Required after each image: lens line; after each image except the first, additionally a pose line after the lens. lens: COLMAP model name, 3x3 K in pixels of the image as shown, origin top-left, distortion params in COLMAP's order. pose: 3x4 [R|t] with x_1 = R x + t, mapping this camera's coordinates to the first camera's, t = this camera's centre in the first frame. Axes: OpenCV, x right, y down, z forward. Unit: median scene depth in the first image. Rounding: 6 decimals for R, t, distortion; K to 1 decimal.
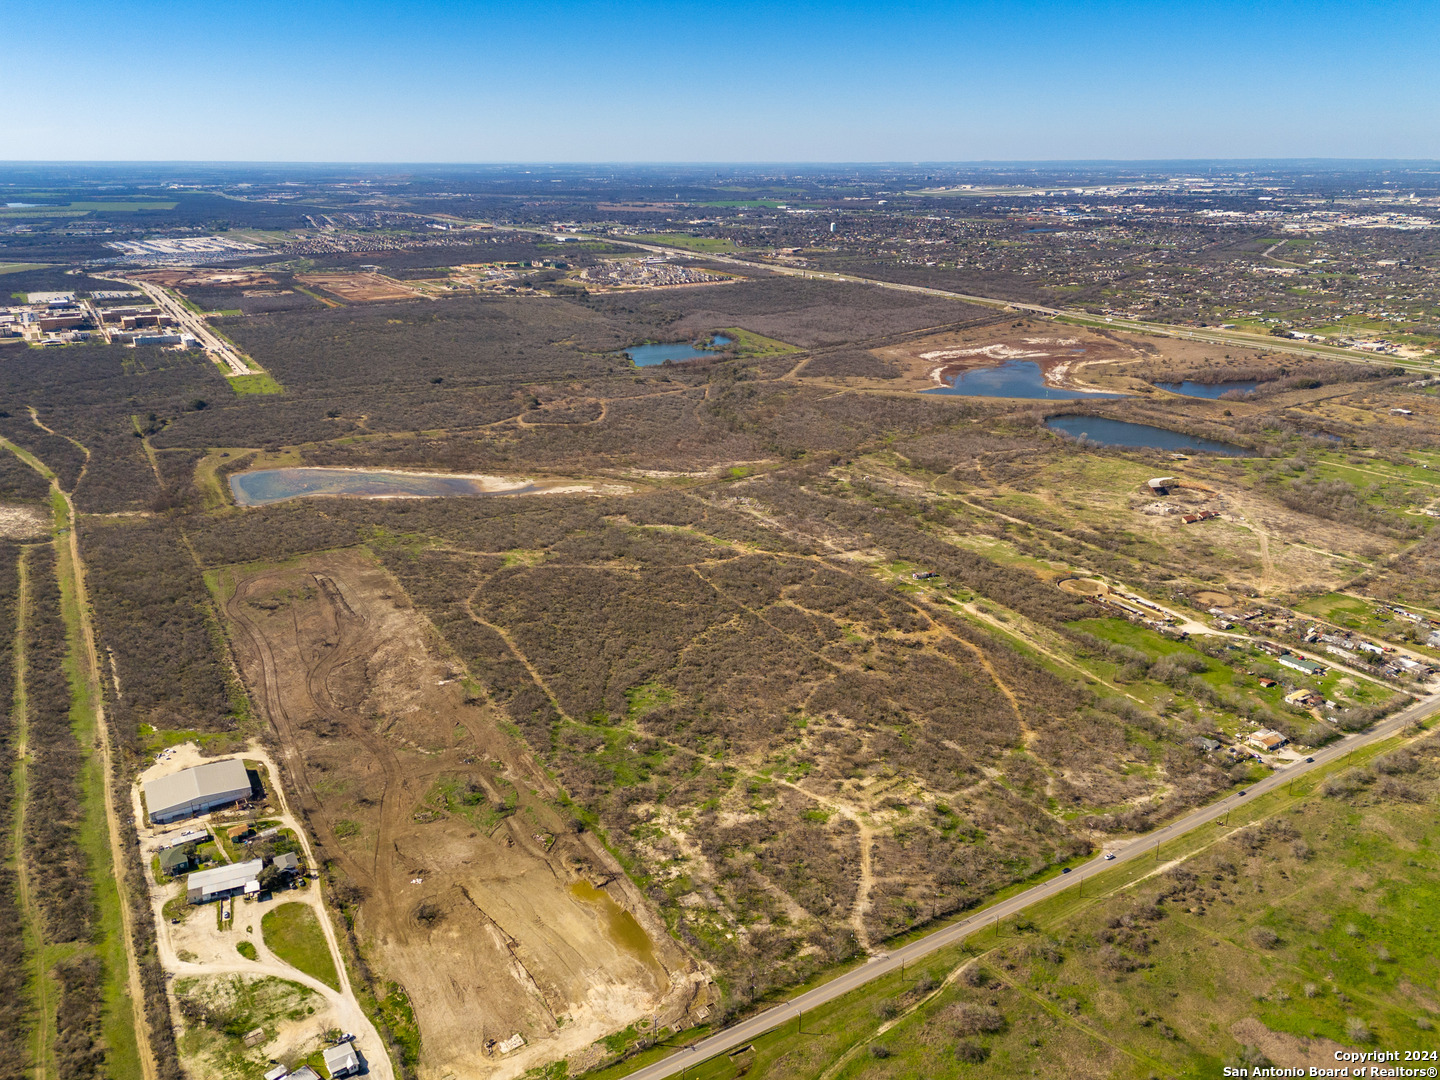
lens RADIAL K [[1058.9, 0, 723.6], [0, 1058.9, 537.0], [0, 0, 1]] dist [0.059549, -0.046340]
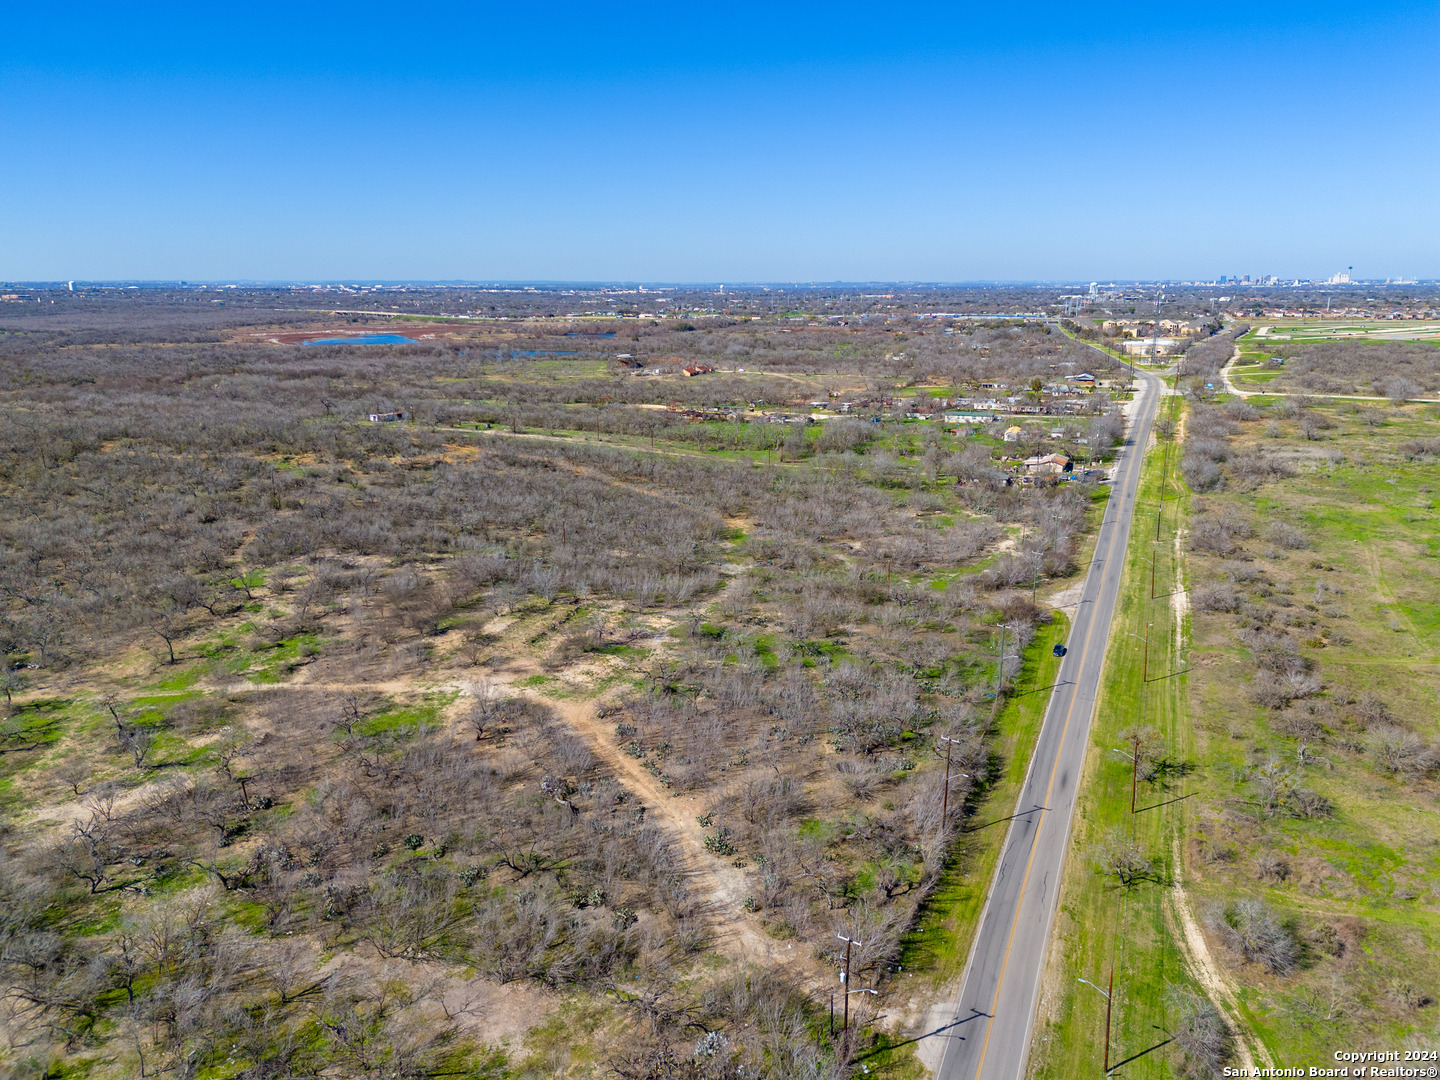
lens RADIAL K [[1058.9, 0, 723.6], [0, 1058.9, 537.0], [0, 0, 1]] dist [0.059549, -0.046340]
pose [[0.804545, -0.150695, 0.574455, -0.006331], [0.210415, 0.976856, -0.038438, 0.240318], [-0.555368, 0.151799, 0.817633, 0.682173]]
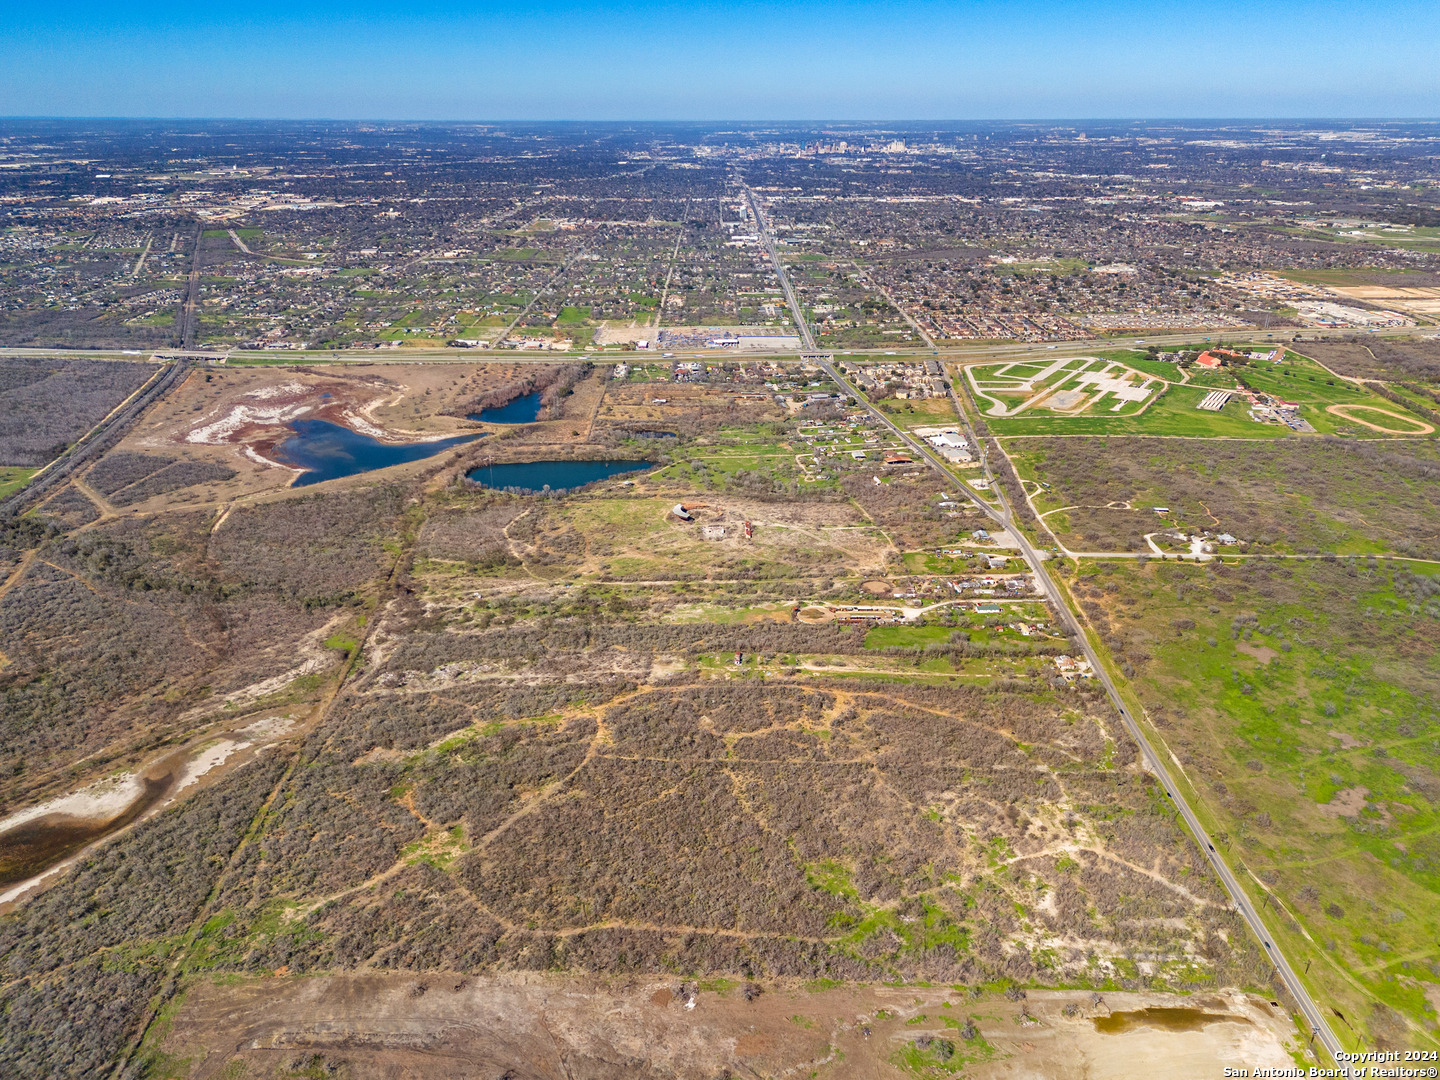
lens RADIAL K [[1058.9, 0, 723.6], [0, 1058.9, 537.0], [0, 0, 1]] dist [0.059549, -0.046340]
pose [[0.523902, -0.316299, 0.790874, -0.990610], [0.287532, 0.939668, 0.185337, -0.444643], [-0.801781, 0.130303, 0.583240, 0.537834]]
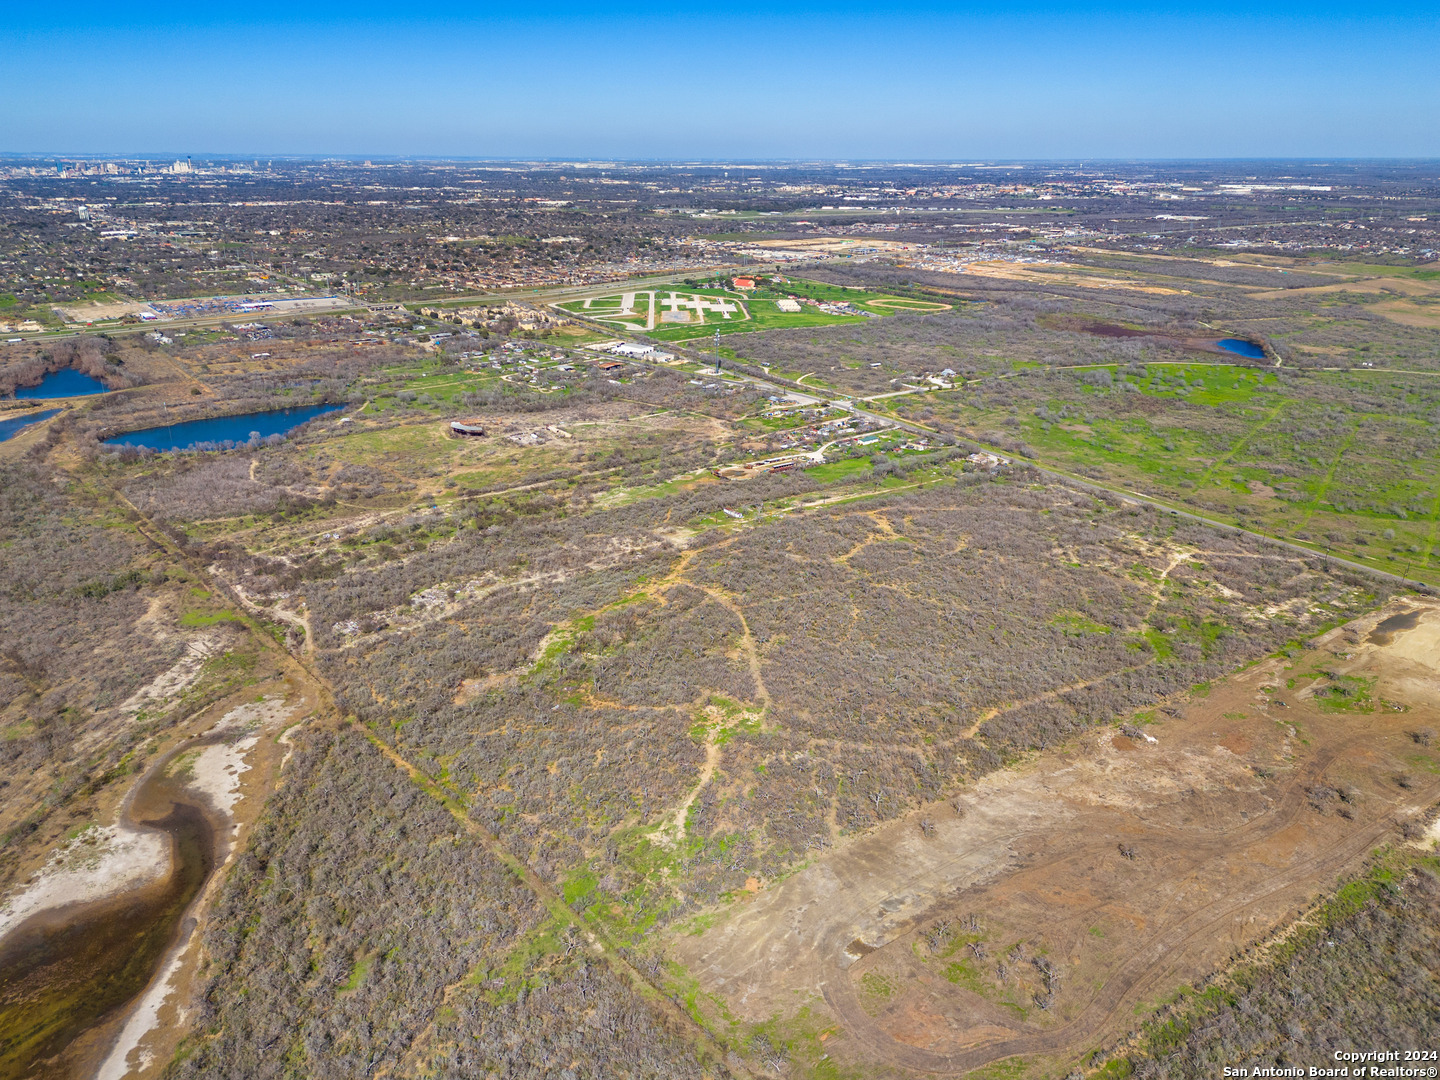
lens RADIAL K [[1058.9, 0, 723.6], [0, 1058.9, 537.0], [0, 0, 1]] dist [0.059549, -0.046340]
pose [[-0.076645, -0.342209, 0.936493, -1.112877], [0.334723, 0.875915, 0.347468, -0.436088], [-0.939194, 0.340097, 0.047410, 1.477942]]
